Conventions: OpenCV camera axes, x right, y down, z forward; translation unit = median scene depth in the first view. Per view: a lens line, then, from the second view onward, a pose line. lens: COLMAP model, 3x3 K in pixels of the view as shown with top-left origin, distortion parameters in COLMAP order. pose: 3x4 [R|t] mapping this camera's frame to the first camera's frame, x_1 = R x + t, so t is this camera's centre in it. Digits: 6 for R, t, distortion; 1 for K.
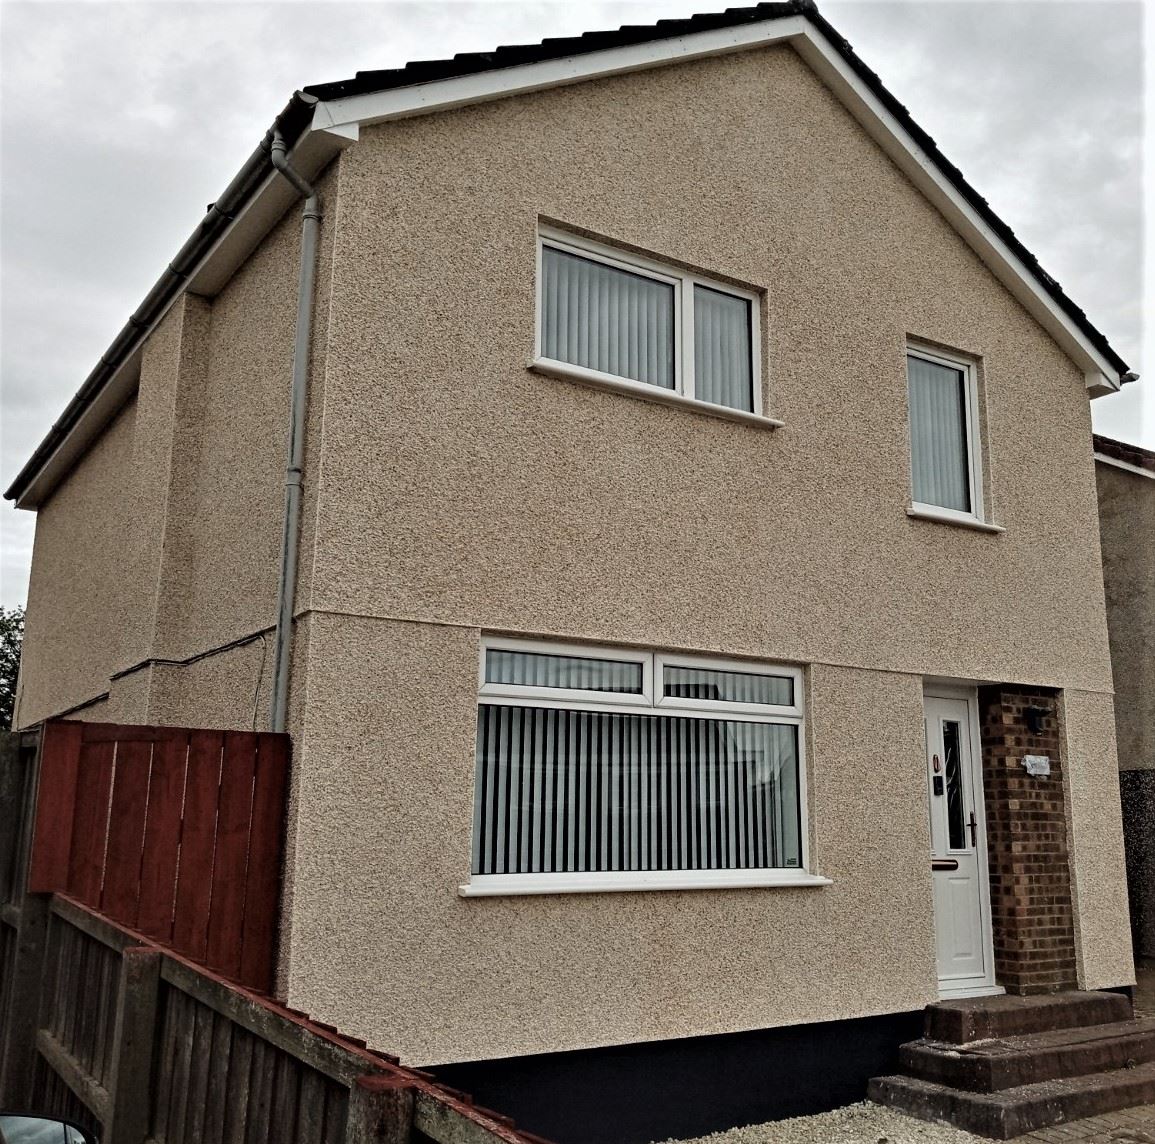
lens RADIAL K [[1234.2, 0, 653.0], [0, 1234.2, 551.2], [0, 0, 1]] dist [0.099765, -0.282911]
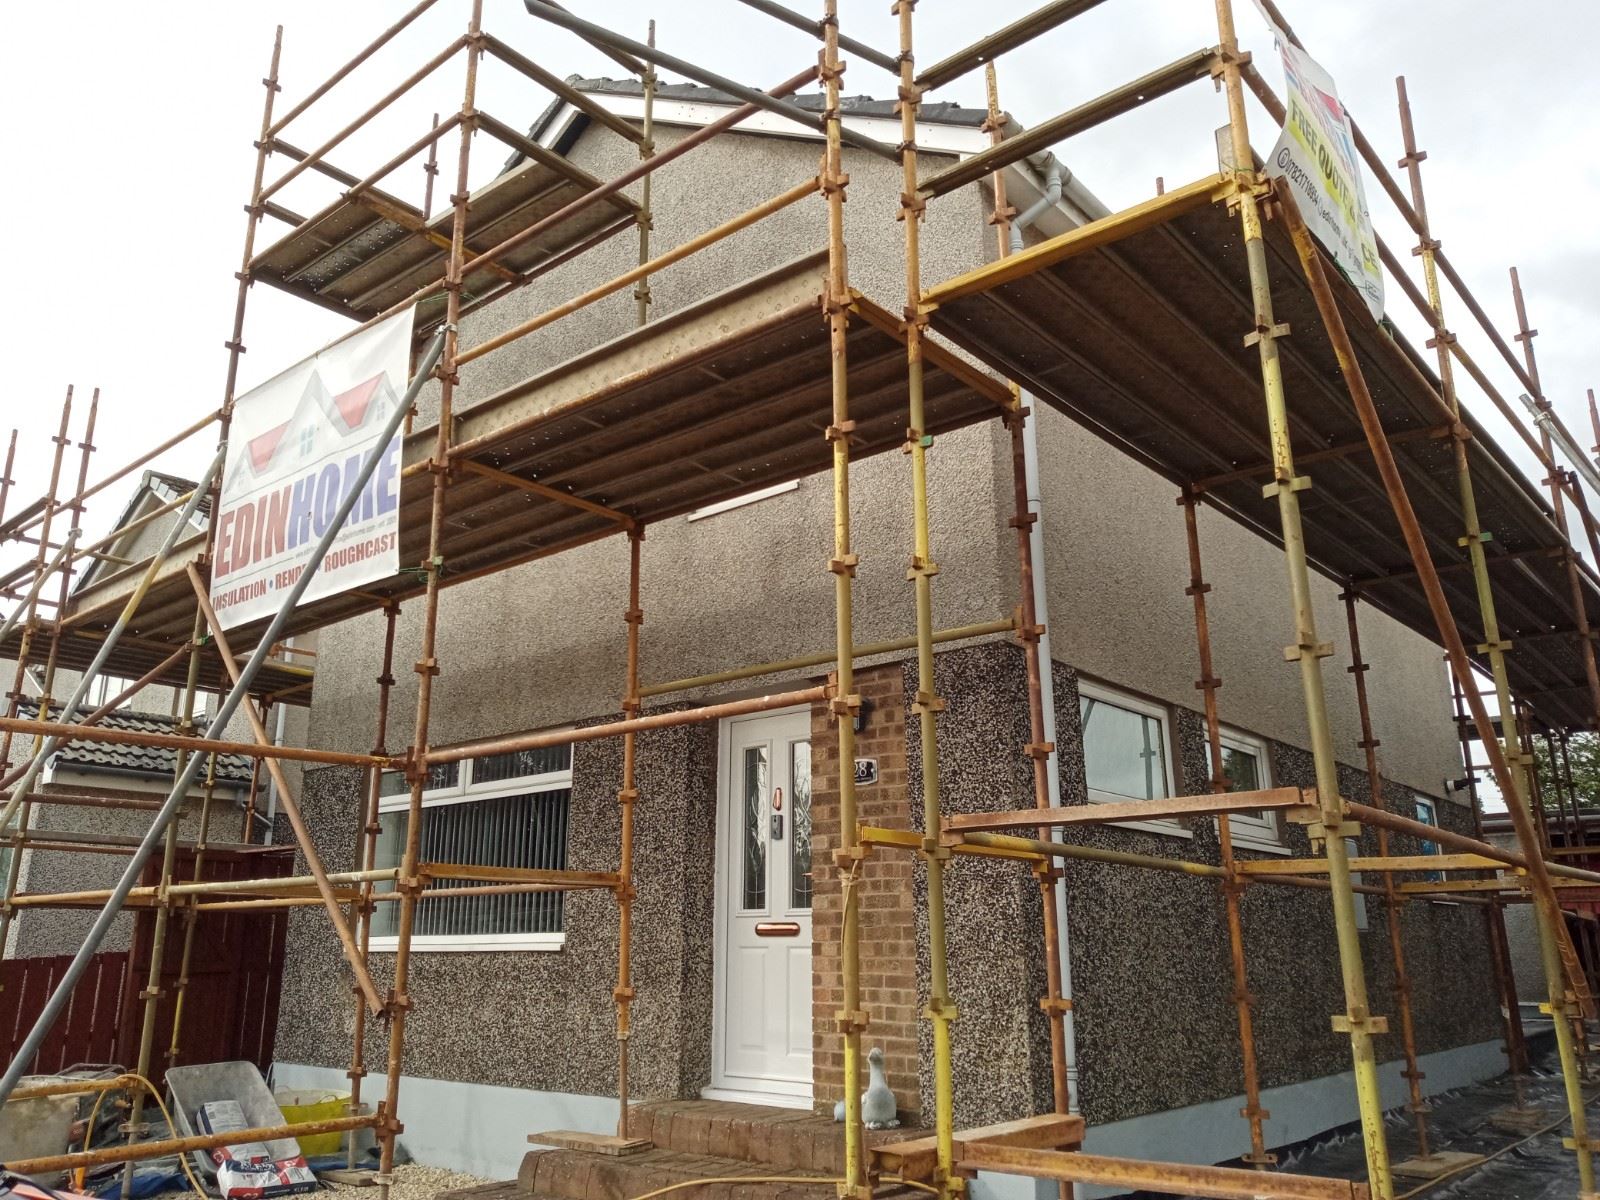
lens RADIAL K [[1245.9, 0, 770.5], [0, 1245.9, 573.3], [0, 0, 1]] dist [0.058339, -0.159604]
pose [[0.235533, -0.282776, -0.929818, 1.005123], [0.219947, 0.947421, -0.232414, 0.218853], [0.946651, -0.149770, 0.285345, 0.794433]]
